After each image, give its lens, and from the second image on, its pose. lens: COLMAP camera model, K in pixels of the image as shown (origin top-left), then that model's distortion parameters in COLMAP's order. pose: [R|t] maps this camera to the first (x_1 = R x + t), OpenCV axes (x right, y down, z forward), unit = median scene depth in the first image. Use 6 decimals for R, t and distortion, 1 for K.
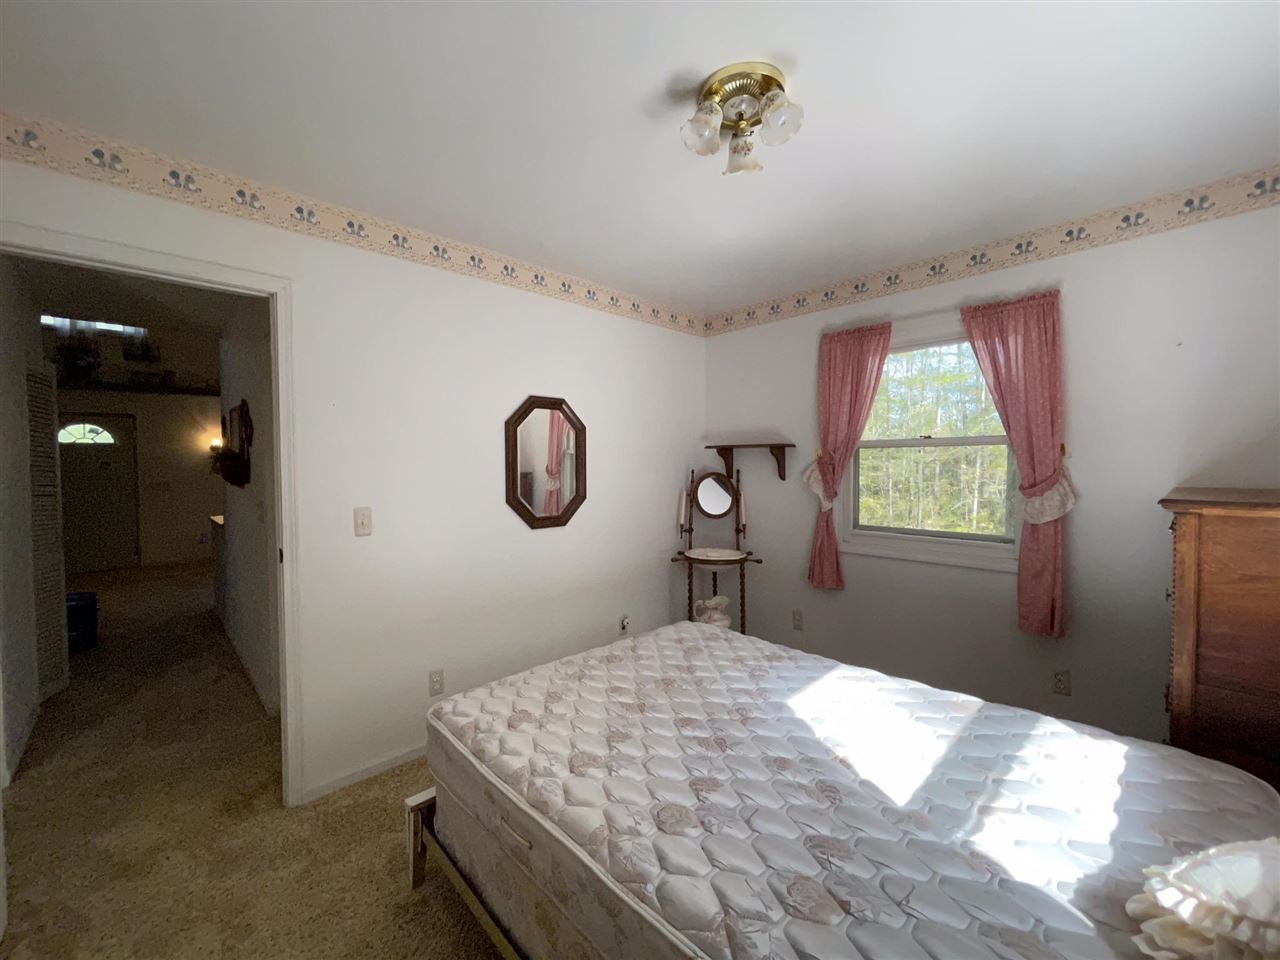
lens RADIAL K [[514.6, 0, 637.8], [0, 514.6, 482.7], [0, 0, 1]] dist [-0.003299, 0.000111]
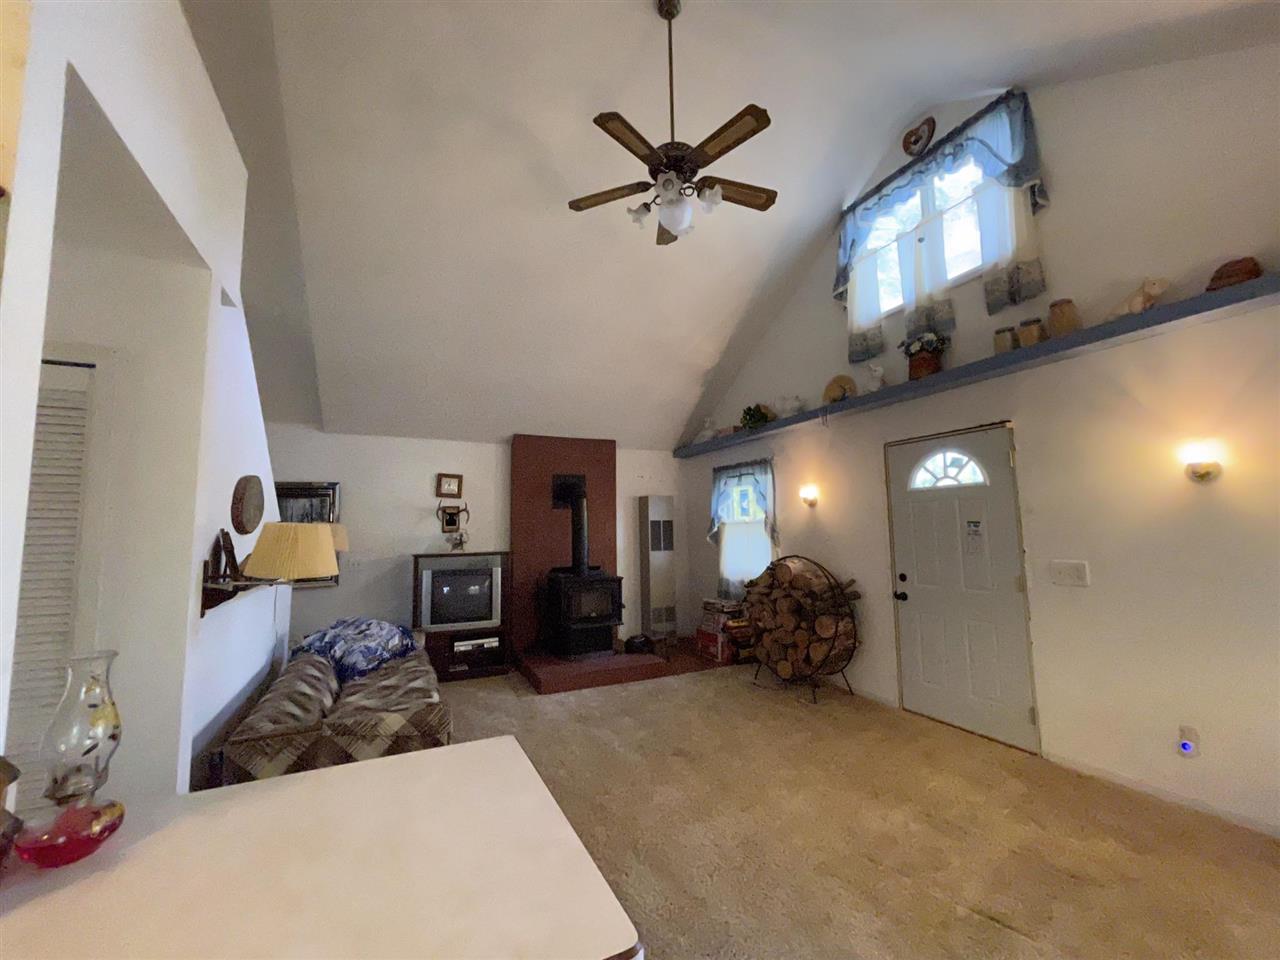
lens RADIAL K [[514.6, 0, 635.1], [0, 514.6, 478.4], [0, 0, 1]] dist [-0.003299, 0.000111]
pose [[-0.322287, -0.080466, -0.943216, -0.434830], [-0.013938, 0.996676, -0.080264, -0.035683], [0.946539, -0.012721, -0.322338, 0.846723]]
